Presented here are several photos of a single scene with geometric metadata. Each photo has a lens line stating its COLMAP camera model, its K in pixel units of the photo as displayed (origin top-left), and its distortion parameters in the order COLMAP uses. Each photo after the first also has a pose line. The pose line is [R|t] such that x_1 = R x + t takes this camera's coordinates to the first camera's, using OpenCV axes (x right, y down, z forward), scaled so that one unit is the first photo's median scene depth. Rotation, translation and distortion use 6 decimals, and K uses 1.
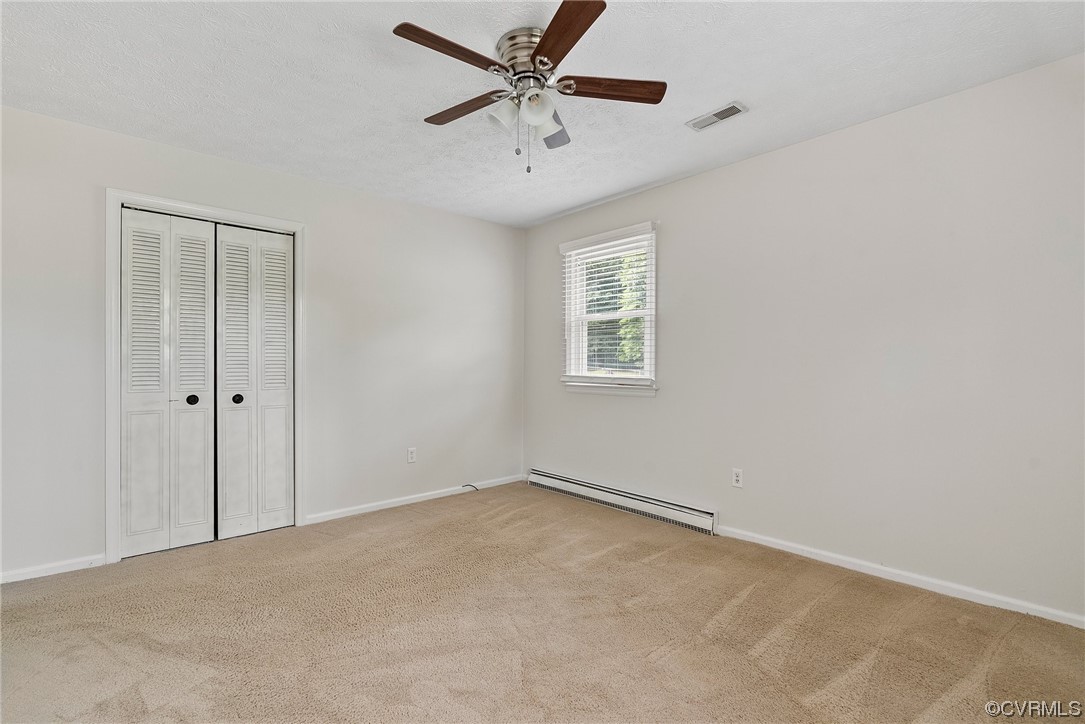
lens RADIAL K [[487.4, 0, 542.5], [0, 487.4, 362.0], [0, 0, 1]] dist [-0.011742, 0.003094]
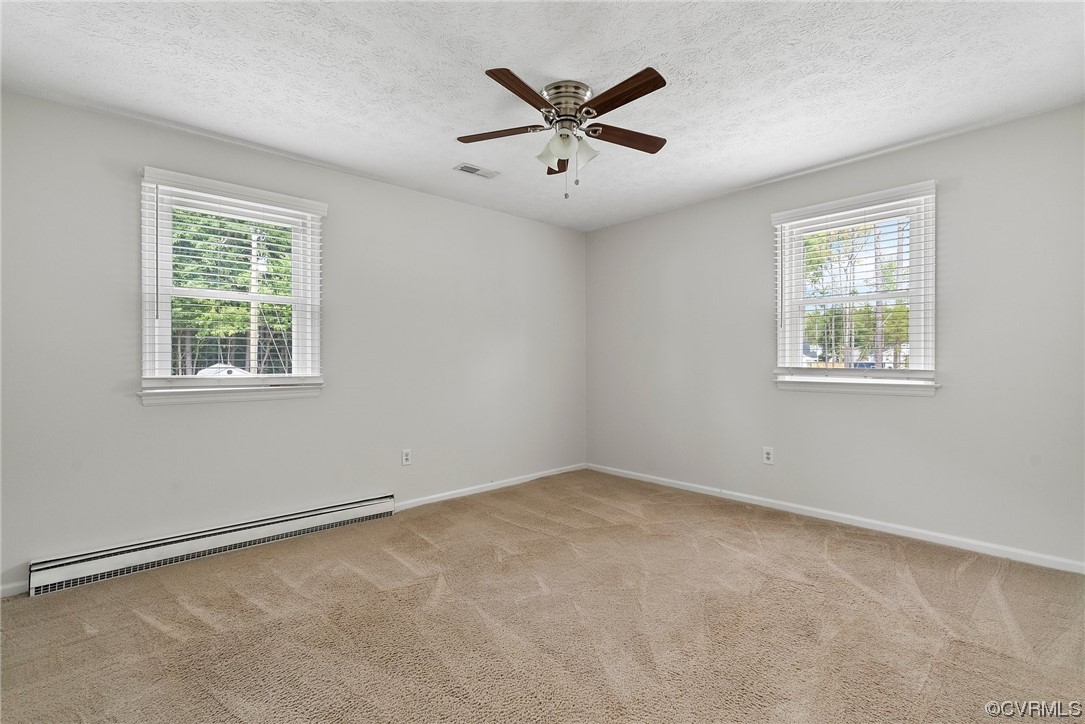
lens RADIAL K [[494.5, 0, 545.9], [0, 494.5, 359.3], [0, 0, 1]] dist [-0.008164, 0.000754]
pose [[0.000205, -0.000416, 1.000000, -0.754903], [-0.000771, 1.000000, 0.000417, 0.001924], [-1.000000, -0.000772, 0.000205, 0.636530]]
